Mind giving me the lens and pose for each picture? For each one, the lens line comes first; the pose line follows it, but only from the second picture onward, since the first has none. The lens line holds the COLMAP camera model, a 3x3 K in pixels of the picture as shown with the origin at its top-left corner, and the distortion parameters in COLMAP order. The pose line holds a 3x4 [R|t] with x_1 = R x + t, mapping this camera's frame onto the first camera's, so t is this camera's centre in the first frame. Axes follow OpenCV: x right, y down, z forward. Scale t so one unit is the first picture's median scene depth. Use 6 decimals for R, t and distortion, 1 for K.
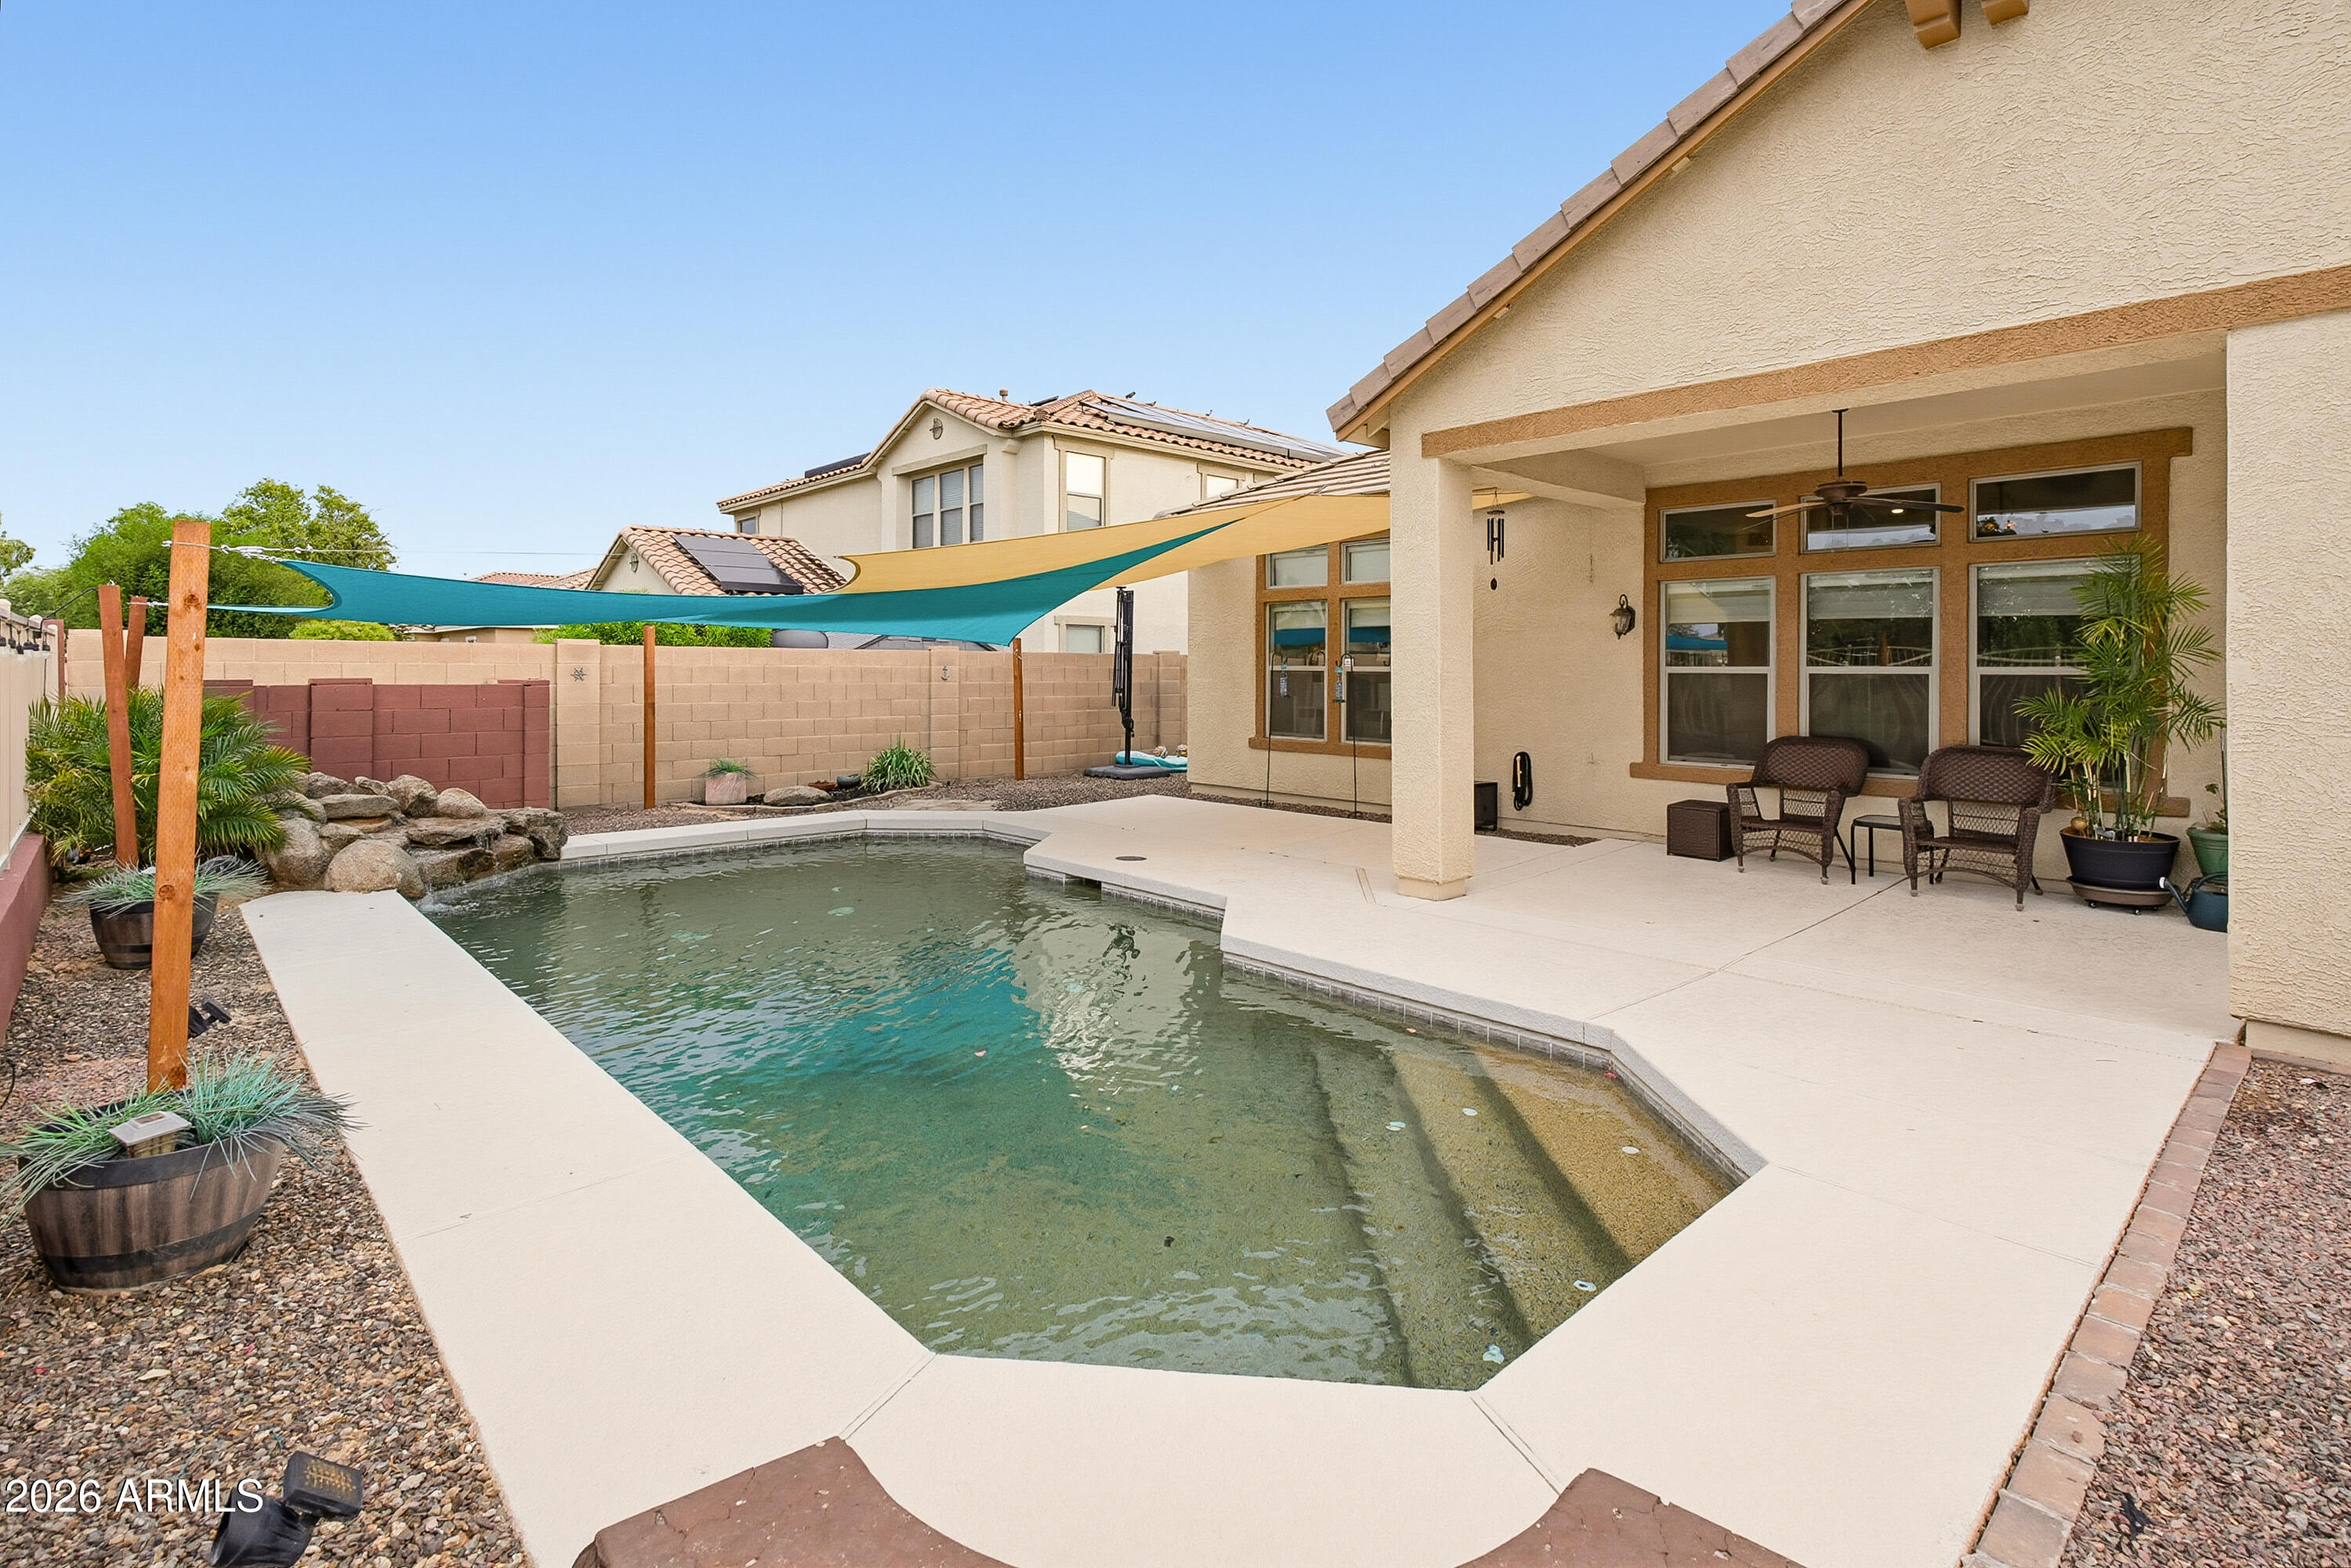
lens RADIAL K [[1098.3, 0, 1180.1], [0, 1098.3, 718.0], [0, 0, 1]] dist [0.002814, 0.000015]
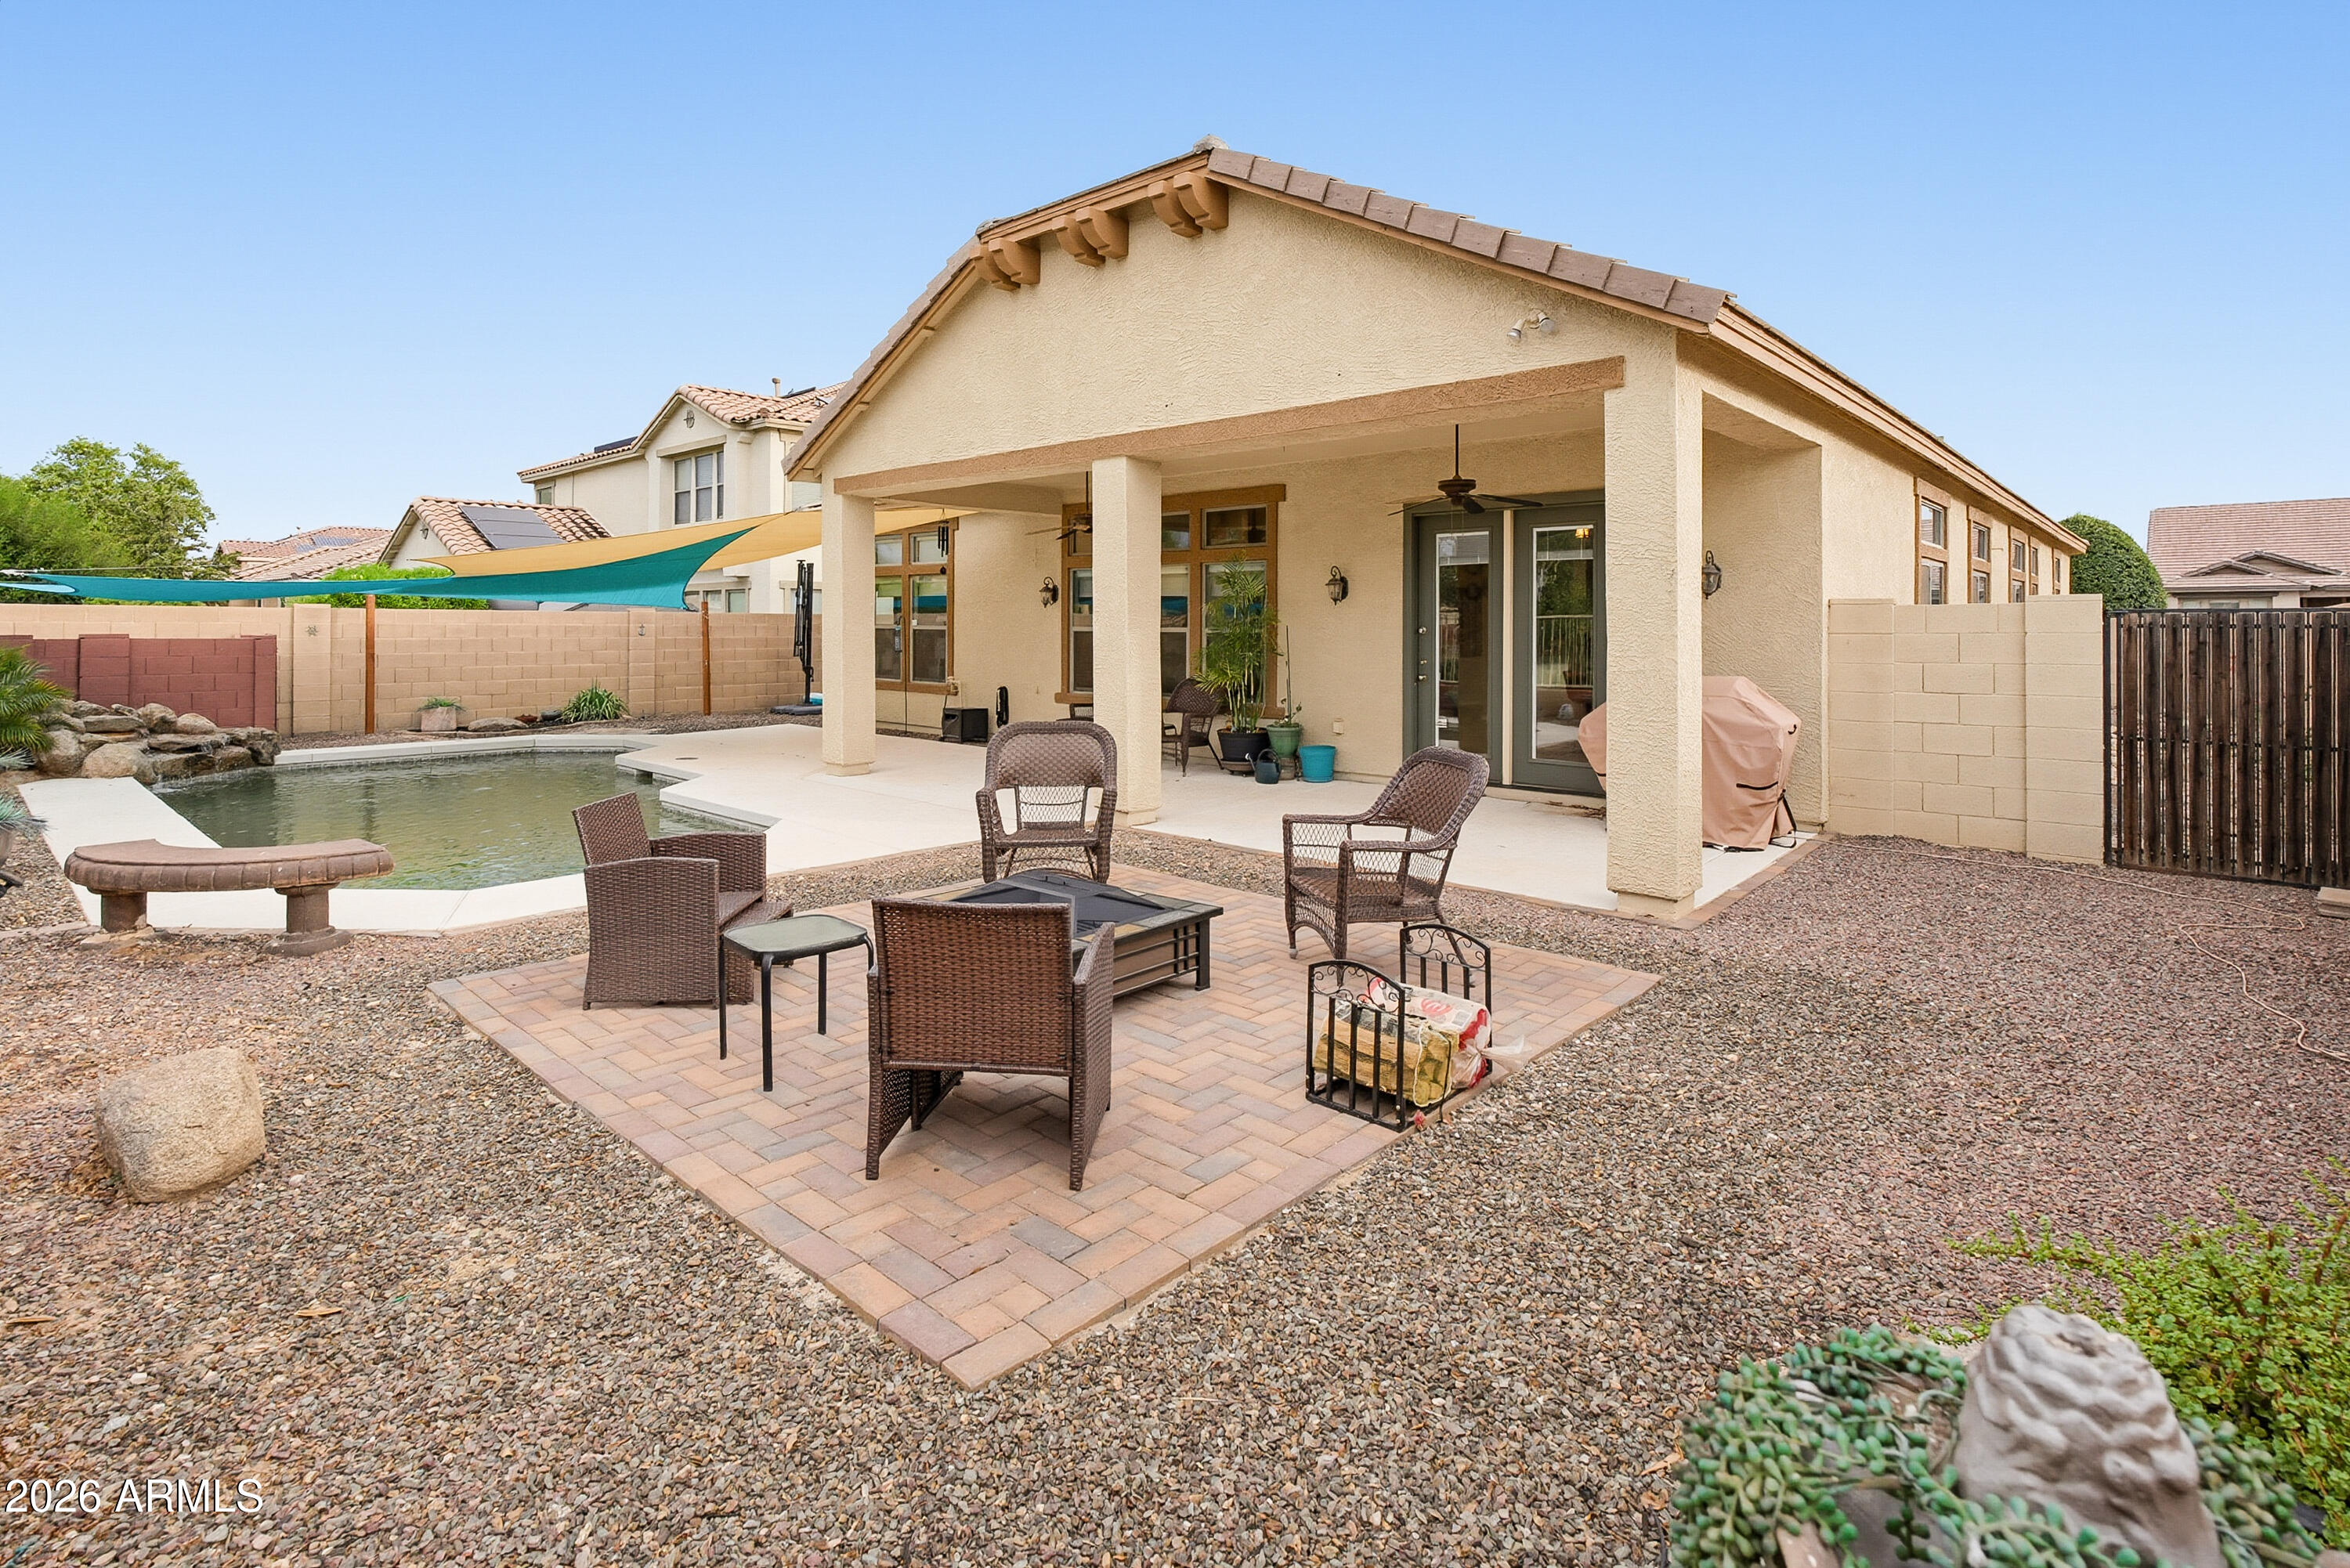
lens RADIAL K [[1125.2, 0, 1176.7], [0, 1125.2, 654.0], [0, 0, 1]] dist [0.001648, 0.002488]
pose [[0.997259, -0.000700, 0.073986, 0.348374], [0.002019, 0.999840, -0.017752, 0.012464], [-0.073962, 0.017853, 0.997101, -0.376204]]
